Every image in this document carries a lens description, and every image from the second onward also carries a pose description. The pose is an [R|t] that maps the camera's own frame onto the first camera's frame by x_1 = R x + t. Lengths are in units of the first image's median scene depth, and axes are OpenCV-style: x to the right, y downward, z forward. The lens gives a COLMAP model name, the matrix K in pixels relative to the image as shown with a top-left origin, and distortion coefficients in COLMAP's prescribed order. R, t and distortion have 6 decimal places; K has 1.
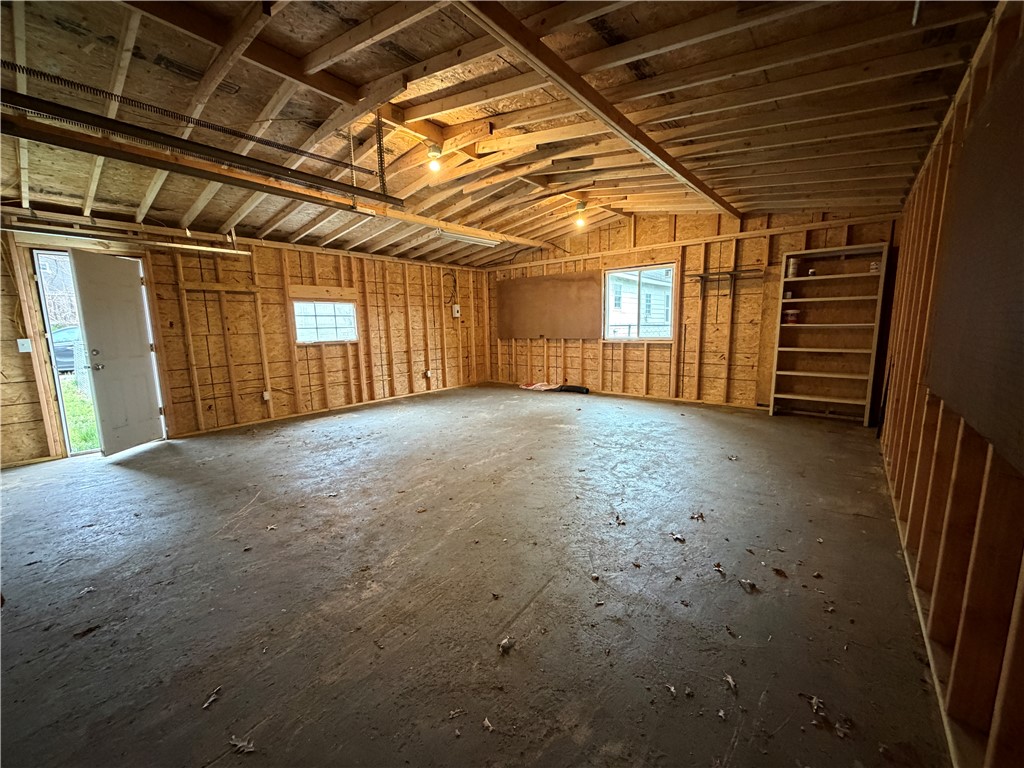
lens RADIAL K [[407.3, 0, 512.9], [0, 407.3, 385.1], [0, 0, 1]] dist [0.000650, 0.000095]
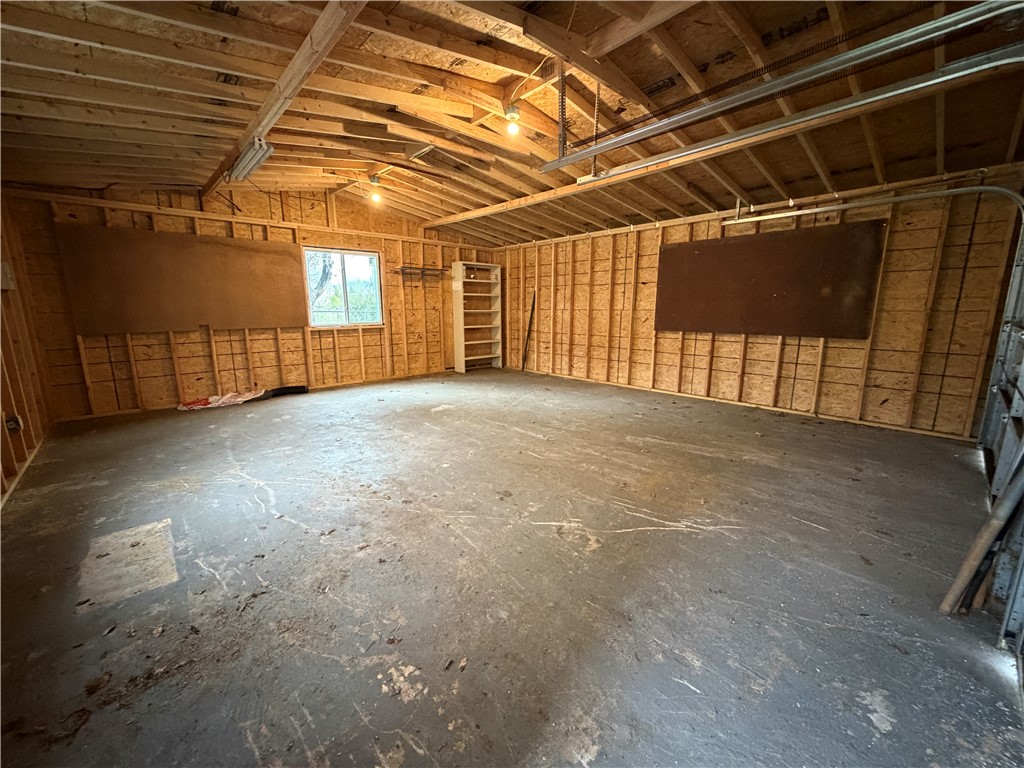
lens RADIAL K [[407.3, 0, 512.3], [0, 407.3, 387.2], [0, 0, 1]] dist [0.000650, 0.000095]
pose [[0.143887, -0.173715, 0.974228, -0.588292], [0.147488, 0.977241, 0.152470, -0.056014], [-0.978542, 0.121748, 0.166234, 0.455302]]
